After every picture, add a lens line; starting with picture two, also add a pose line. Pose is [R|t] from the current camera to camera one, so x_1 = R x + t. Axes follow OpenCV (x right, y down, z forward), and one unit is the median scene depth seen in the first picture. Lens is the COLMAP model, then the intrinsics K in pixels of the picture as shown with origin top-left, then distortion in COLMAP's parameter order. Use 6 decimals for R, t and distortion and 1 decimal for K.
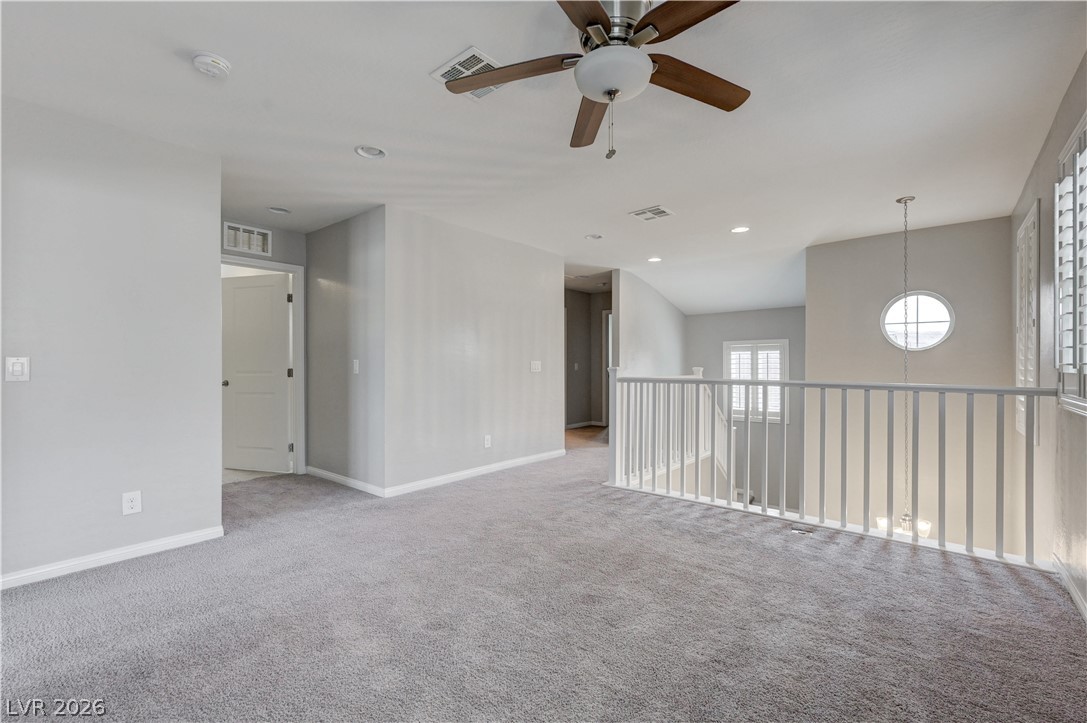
lens RADIAL K [[479.4, 0, 552.0], [0, 479.4, 373.2], [0, 0, 1]] dist [-0.011911, 0.001031]
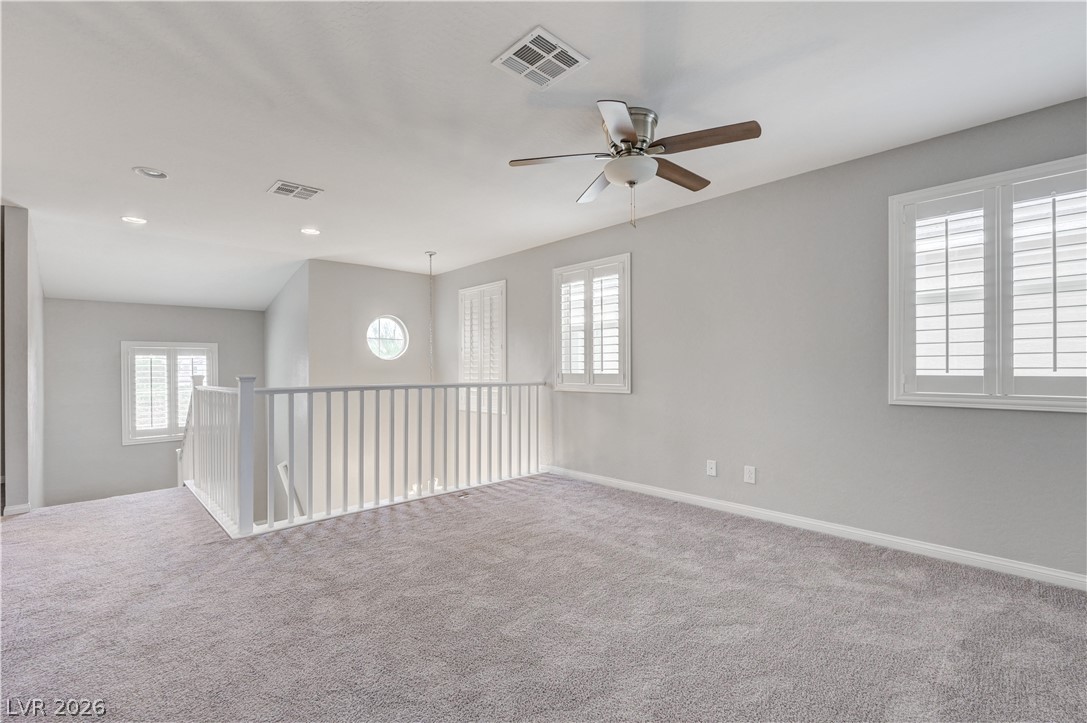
lens RADIAL K [[479.4, 0, 552.0], [0, 479.4, 373.2], [0, 0, 1]] dist [-0.011911, 0.001031]
pose [[0.100099, -0.014165, 0.994877, -0.608420], [0.025280, 0.999612, 0.011689, -0.015079], [-0.994656, 0.023980, 0.100419, 0.487373]]
